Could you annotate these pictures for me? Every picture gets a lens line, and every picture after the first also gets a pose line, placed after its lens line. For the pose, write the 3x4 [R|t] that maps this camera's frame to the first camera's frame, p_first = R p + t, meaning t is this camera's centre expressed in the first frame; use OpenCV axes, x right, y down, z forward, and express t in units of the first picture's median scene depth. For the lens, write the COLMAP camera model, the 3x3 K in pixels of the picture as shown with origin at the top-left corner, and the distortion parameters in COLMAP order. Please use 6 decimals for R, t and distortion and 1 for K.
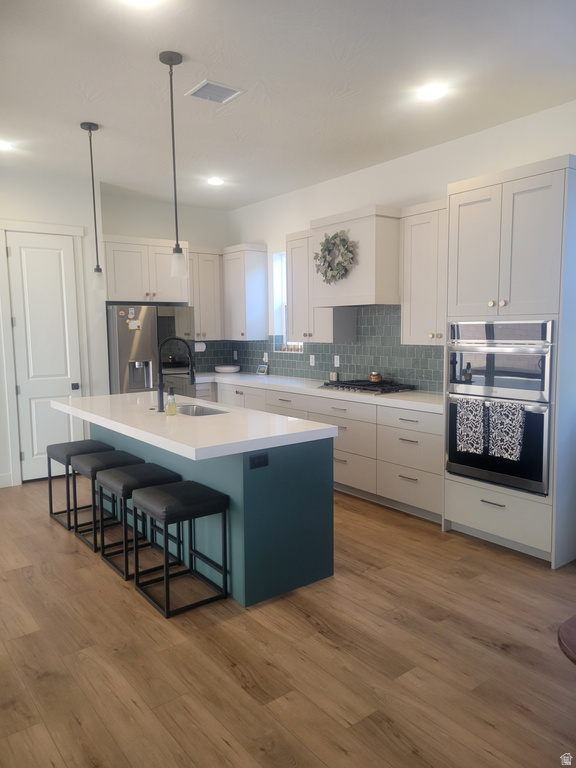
lens RADIAL K [[577.3, 0, 286.6], [0, 577.3, 383.8], [0, 0, 1]] dist [0.070057, -0.046023]
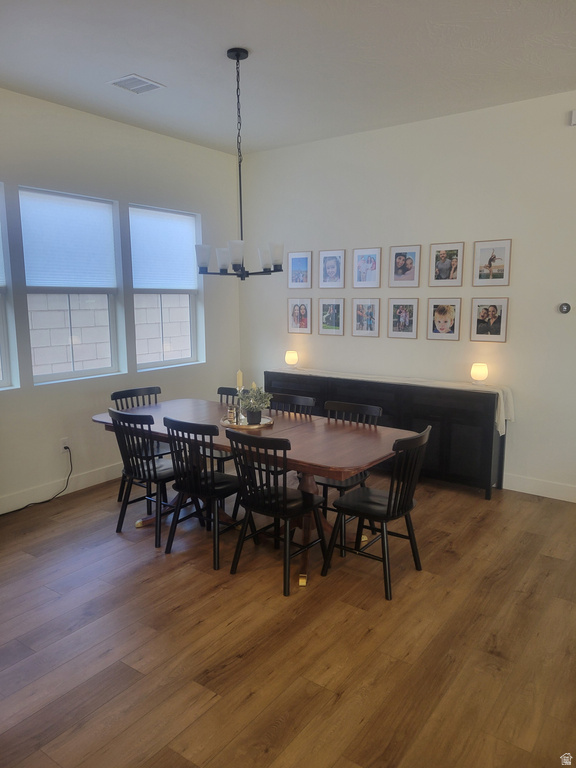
lens RADIAL K [[577.3, 0, 284.4], [0, 577.3, 385.4], [0, 0, 1]] dist [0.070057, -0.046023]
pose [[-0.295781, -0.129425, 0.946447, -0.421575], [0.105552, 0.980284, 0.167039, -0.061889], [-0.949406, 0.149306, -0.276289, 0.543606]]
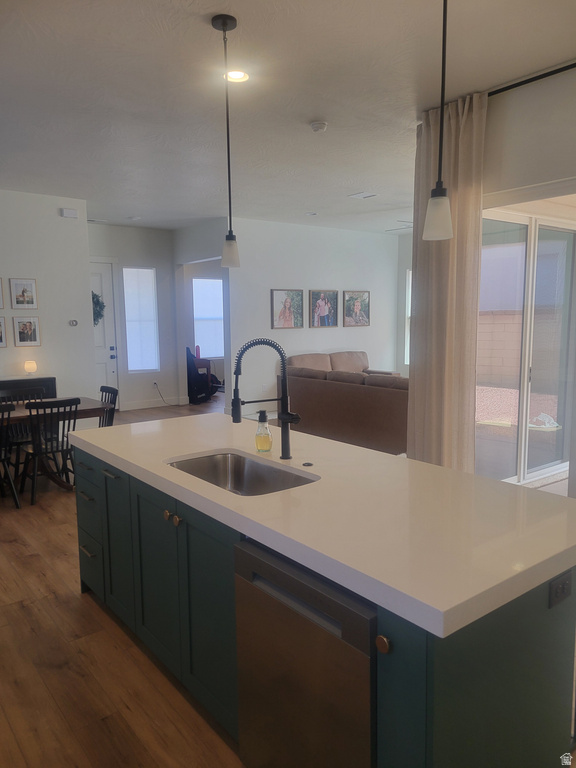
lens RADIAL K [[577.3, 0, 289.8], [0, 577.3, 387.3], [0, 0, 1]] dist [0.070057, -0.046023]
pose [[-0.999526, 0.027004, -0.014786, -0.196569], [0.023019, 0.974418, 0.223561, -0.152462], [0.020445, 0.223115, -0.974578, 1.462667]]
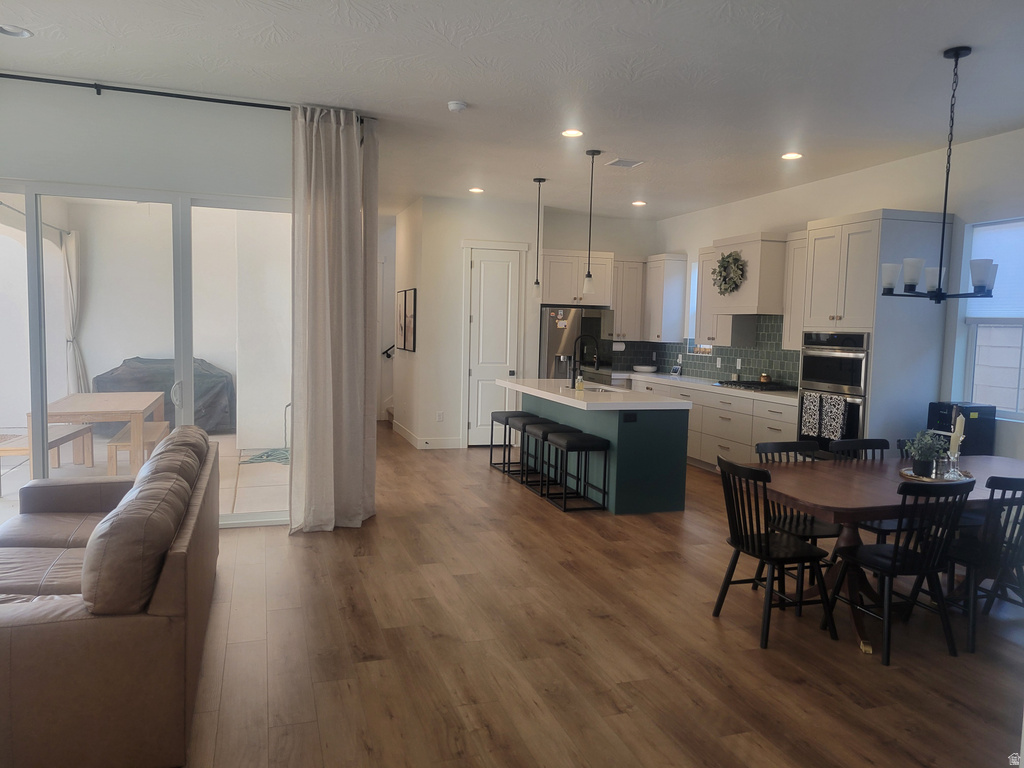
lens RADIAL K [[769.7, 0, 520.4], [0, 769.7, 387.4], [0, 0, 1]] dist [0.070057, -0.046023]
pose [[0.947131, 0.062674, -0.314665, 0.213542], [-0.069674, 0.997509, -0.011036, 0.066897], [0.313189, 0.032376, 0.949139, -0.687288]]
